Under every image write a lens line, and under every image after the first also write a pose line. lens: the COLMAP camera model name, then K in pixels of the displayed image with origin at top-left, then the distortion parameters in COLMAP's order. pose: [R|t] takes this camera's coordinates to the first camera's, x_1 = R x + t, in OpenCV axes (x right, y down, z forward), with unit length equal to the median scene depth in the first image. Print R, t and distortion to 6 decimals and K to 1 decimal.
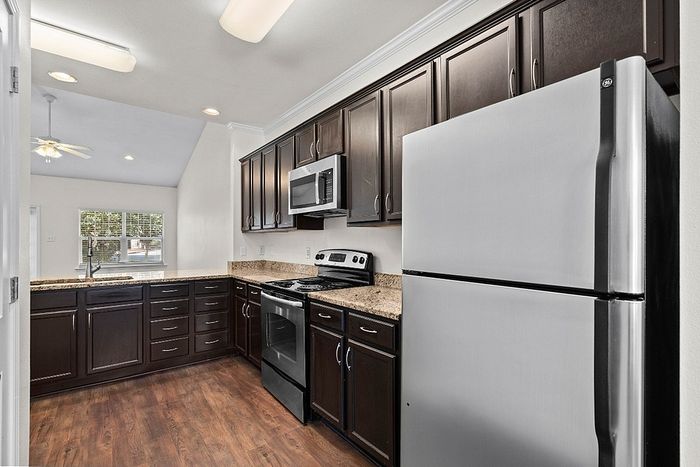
lens RADIAL K [[321.7, 0, 344.5], [0, 321.7, 238.7], [0, 0, 1]] dist [-0.001983, 0.000389]
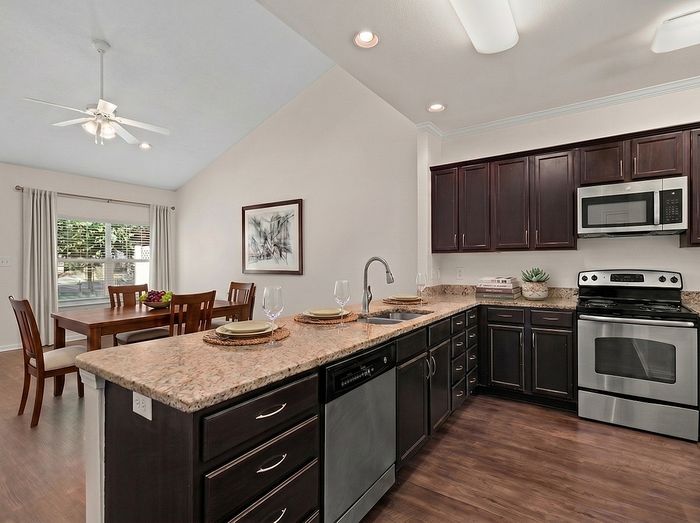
lens RADIAL K [[365.8, 0, 351.8], [0, 365.8, 263.2], [0, 0, 1]] dist [0.005875, -0.001360]
pose [[0.942875, -0.006179, 0.333090, -1.254816], [0.004680, 0.999975, 0.005305, 0.003864], [-0.333115, -0.003443, 0.942880, 0.228490]]
